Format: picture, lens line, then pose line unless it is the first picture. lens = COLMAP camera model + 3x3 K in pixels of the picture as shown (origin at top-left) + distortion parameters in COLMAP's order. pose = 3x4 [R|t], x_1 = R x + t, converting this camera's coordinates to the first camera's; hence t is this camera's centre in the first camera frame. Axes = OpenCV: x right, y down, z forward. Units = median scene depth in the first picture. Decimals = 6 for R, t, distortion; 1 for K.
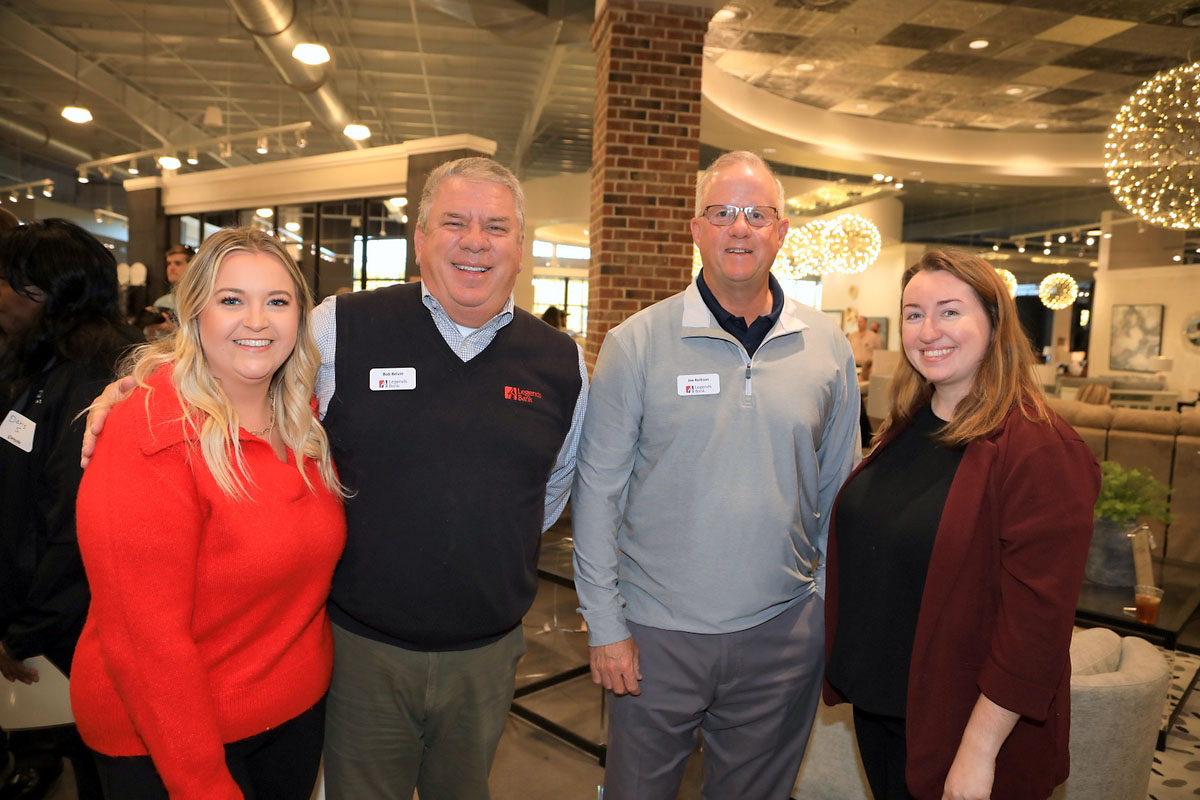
lens RADIAL K [[976.5, 0, 600.6], [0, 976.5, 401.1], [0, 0, 1]] dist [-0.006145, 0.002746]
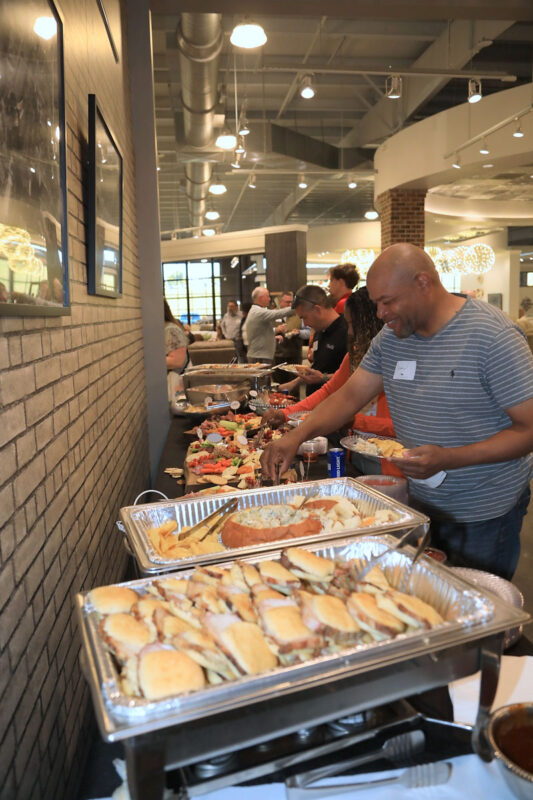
lens RADIAL K [[651.0, 0, 265.6], [0, 651.0, 398.2], [0, 0, 1]] dist [-0.006145, 0.002746]
pose [[0.996084, -0.055410, -0.068898, -0.138797], [0.059307, 0.996676, 0.055856, 0.028271], [0.065574, -0.059724, 0.996059, -0.496807]]
